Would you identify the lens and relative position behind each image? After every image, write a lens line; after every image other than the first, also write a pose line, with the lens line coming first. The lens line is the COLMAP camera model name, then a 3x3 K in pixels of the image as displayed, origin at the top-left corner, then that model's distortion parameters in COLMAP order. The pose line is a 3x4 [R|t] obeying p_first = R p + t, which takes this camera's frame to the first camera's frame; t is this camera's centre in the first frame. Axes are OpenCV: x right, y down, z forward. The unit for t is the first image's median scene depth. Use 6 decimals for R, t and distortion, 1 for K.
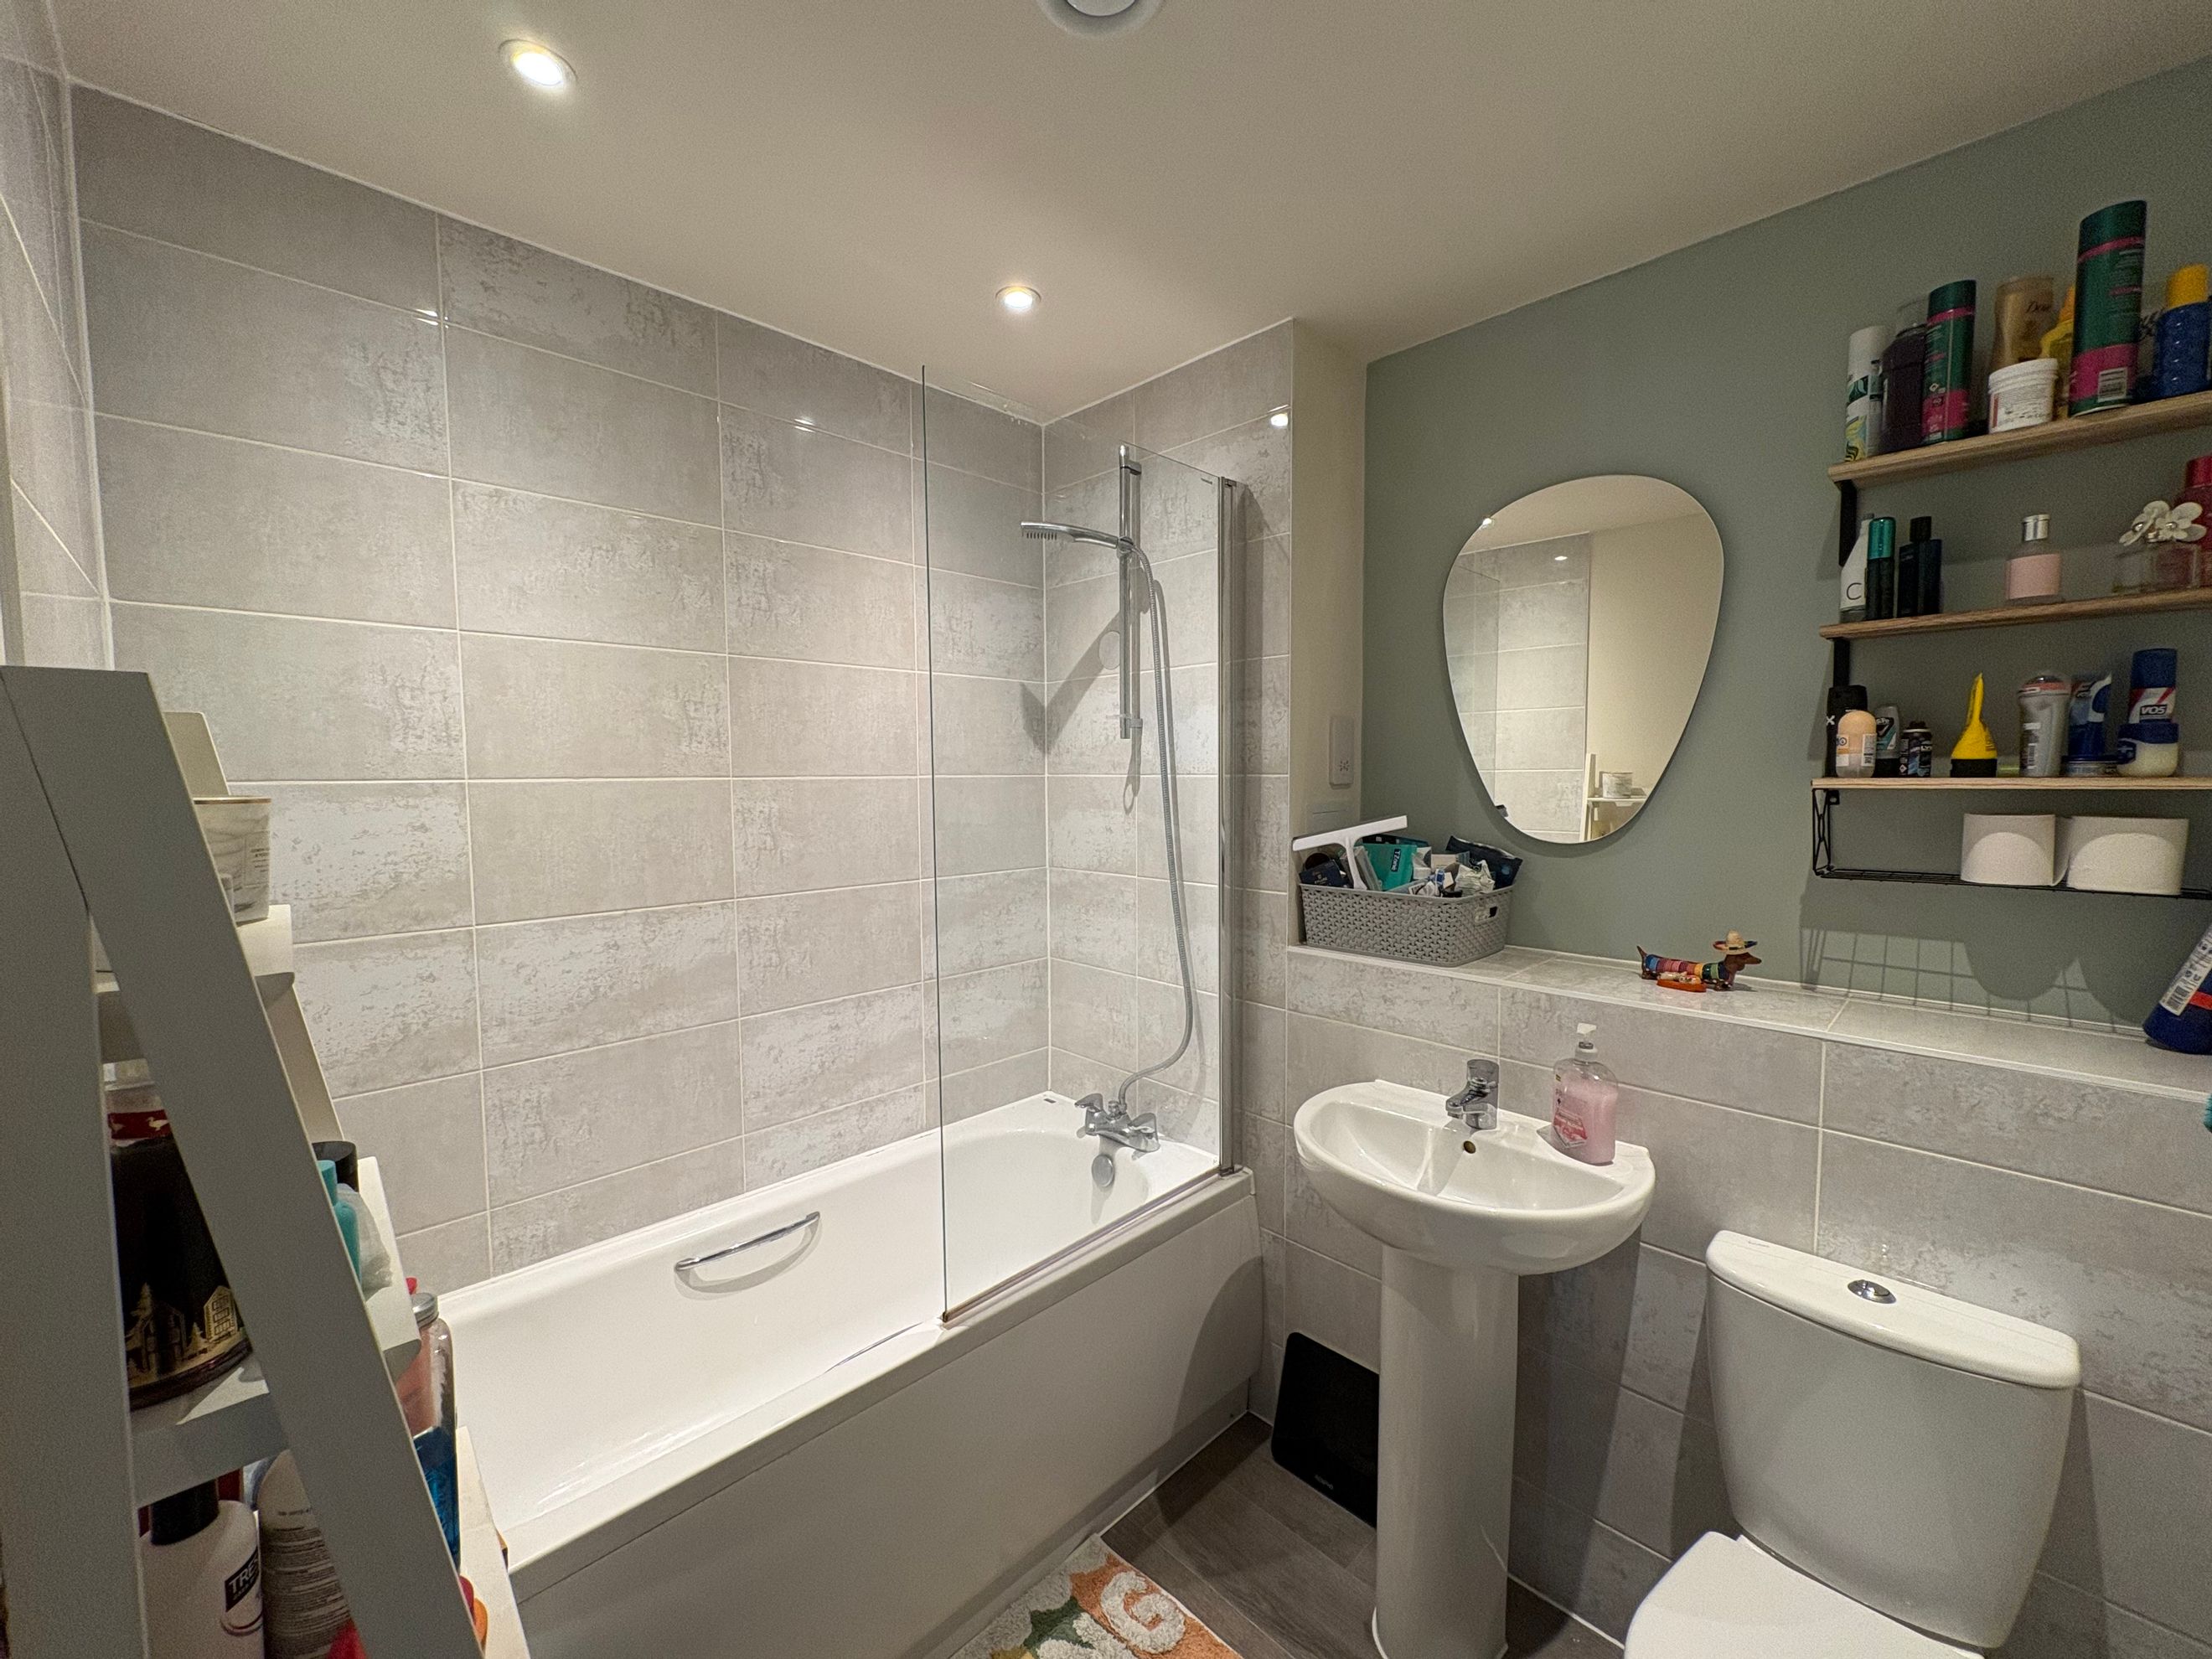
lens RADIAL K [[875.2, 0, 1103.5], [0, 875.2, 820.9], [0, 0, 1]] dist [-0.001756, 0.001066]
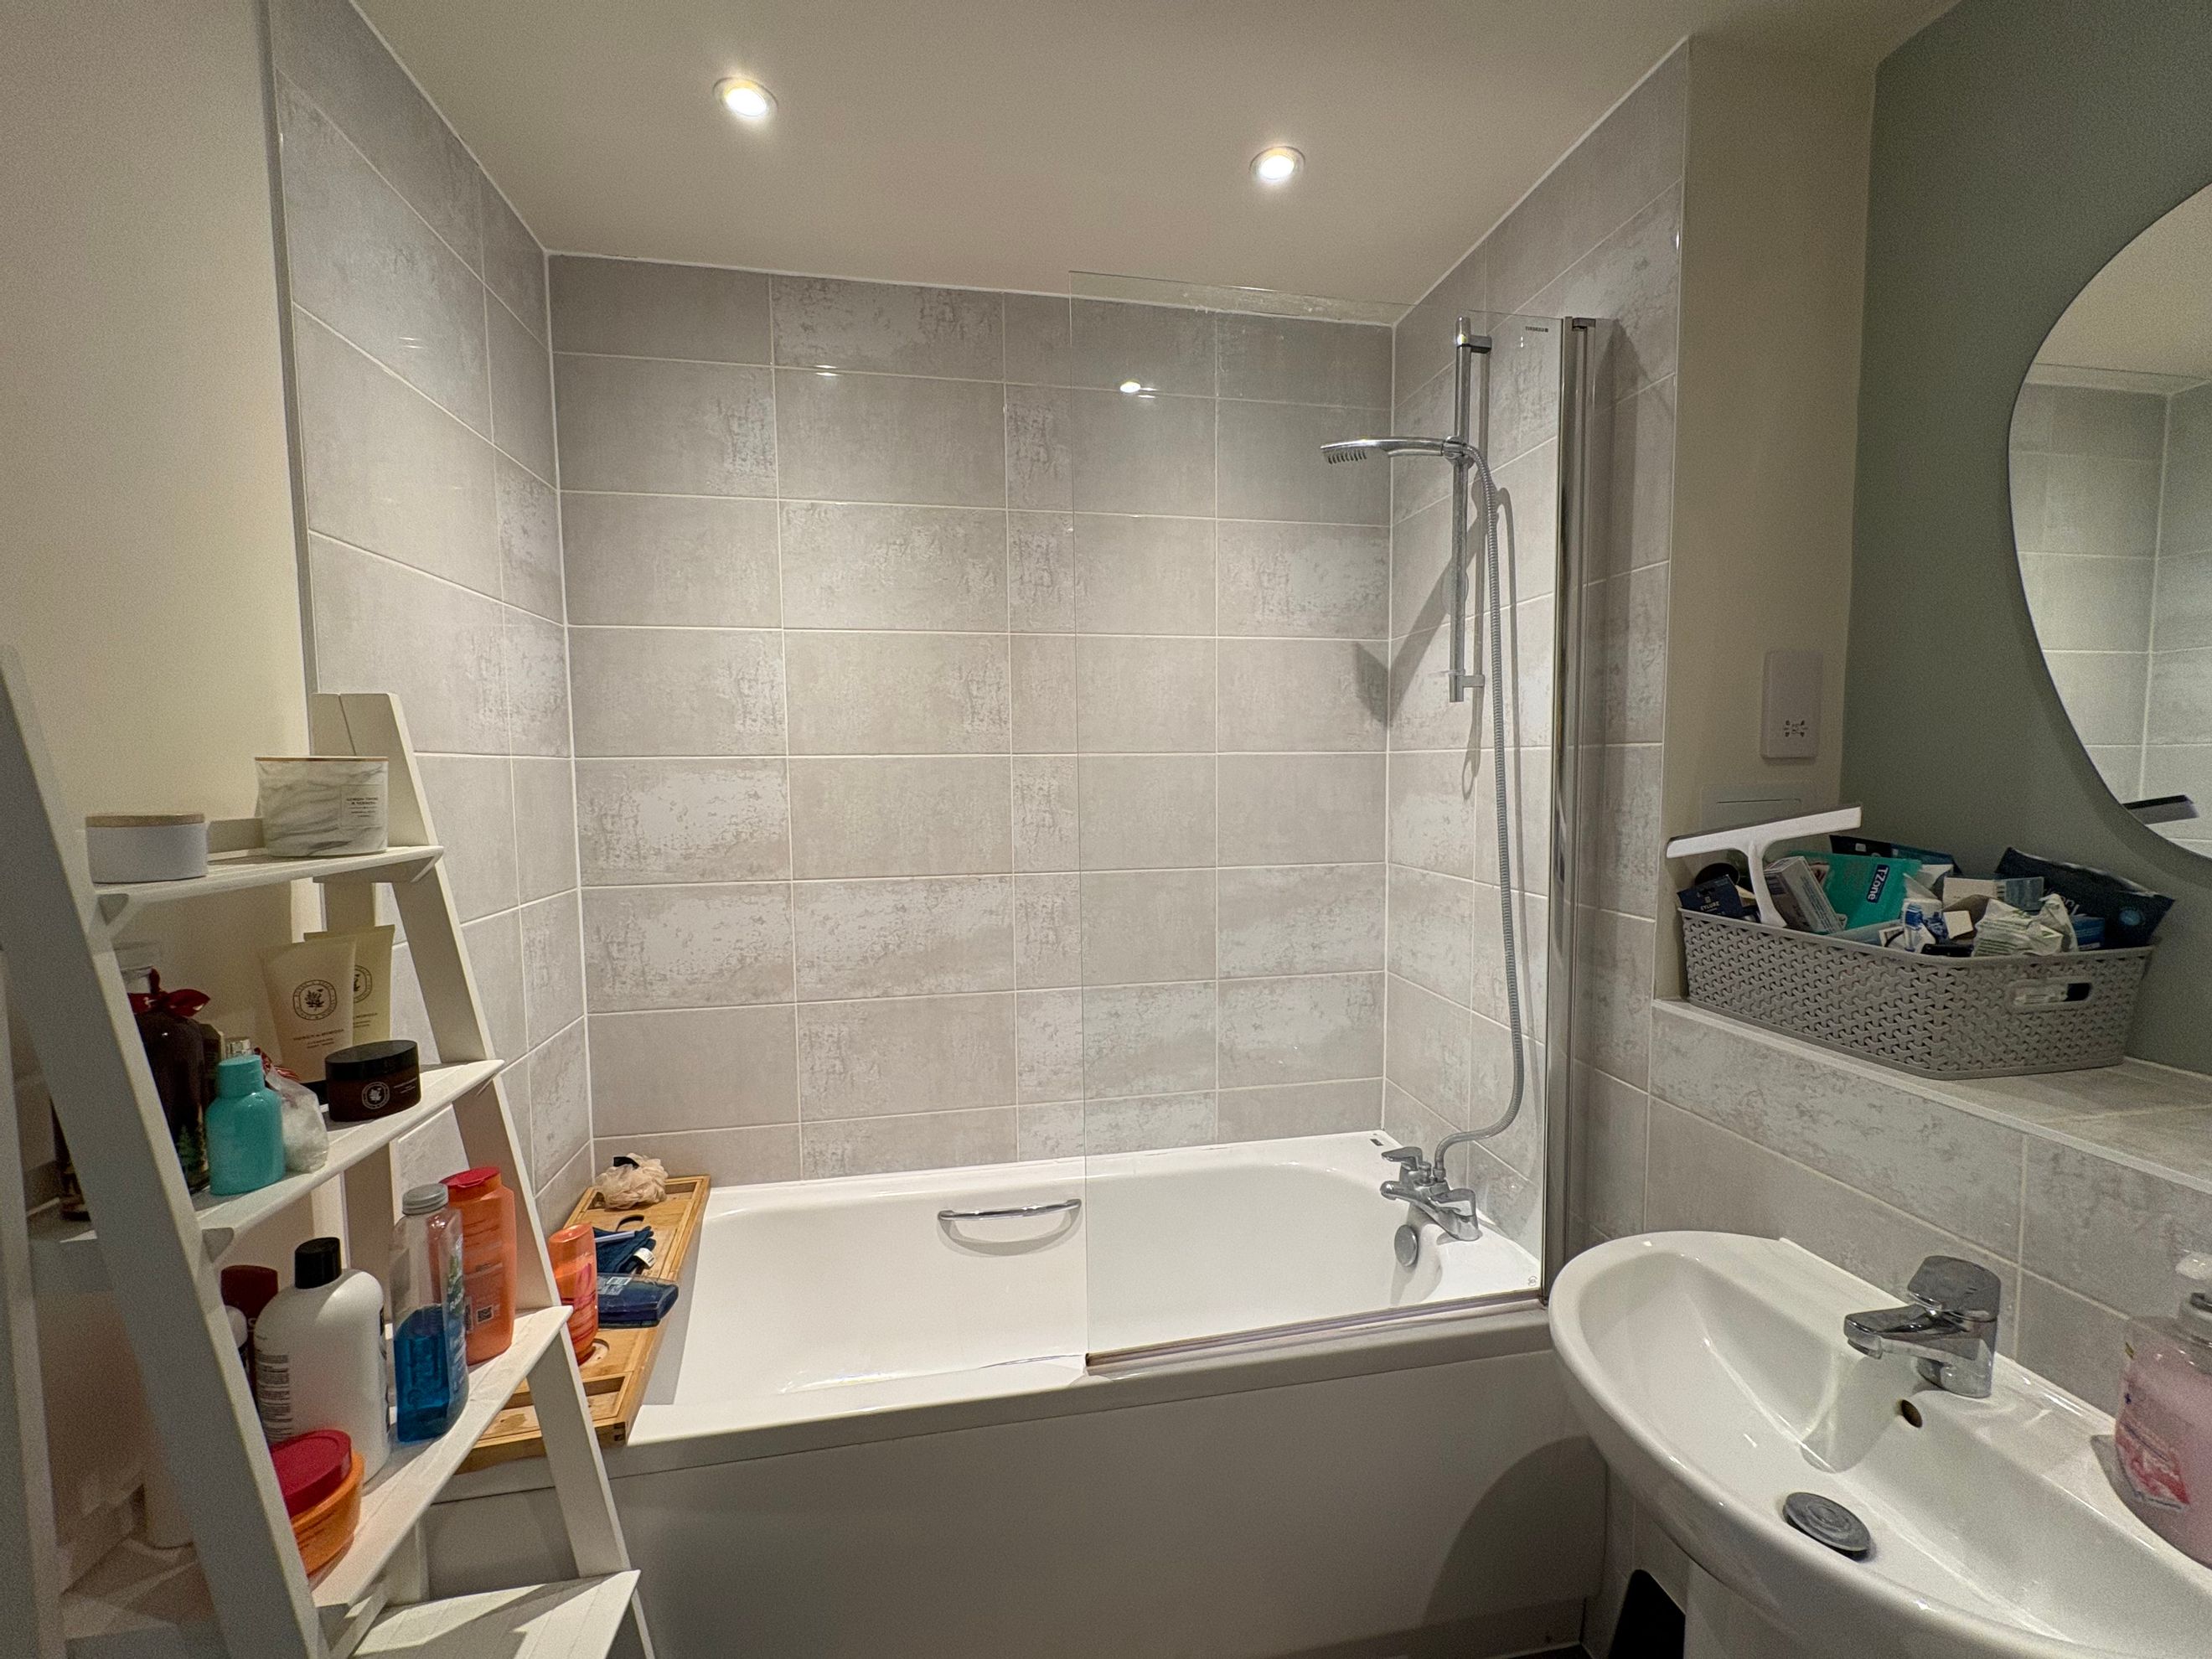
lens RADIAL K [[875.2, 0, 1112.9], [0, 875.2, 822.9], [0, 0, 1]] dist [-0.001756, 0.001066]
pose [[0.828872, 0.034756, -0.558358, 0.253852], [-0.026593, 0.999388, 0.022731, 0.004220], [0.558806, -0.003993, 0.829289, 0.230673]]
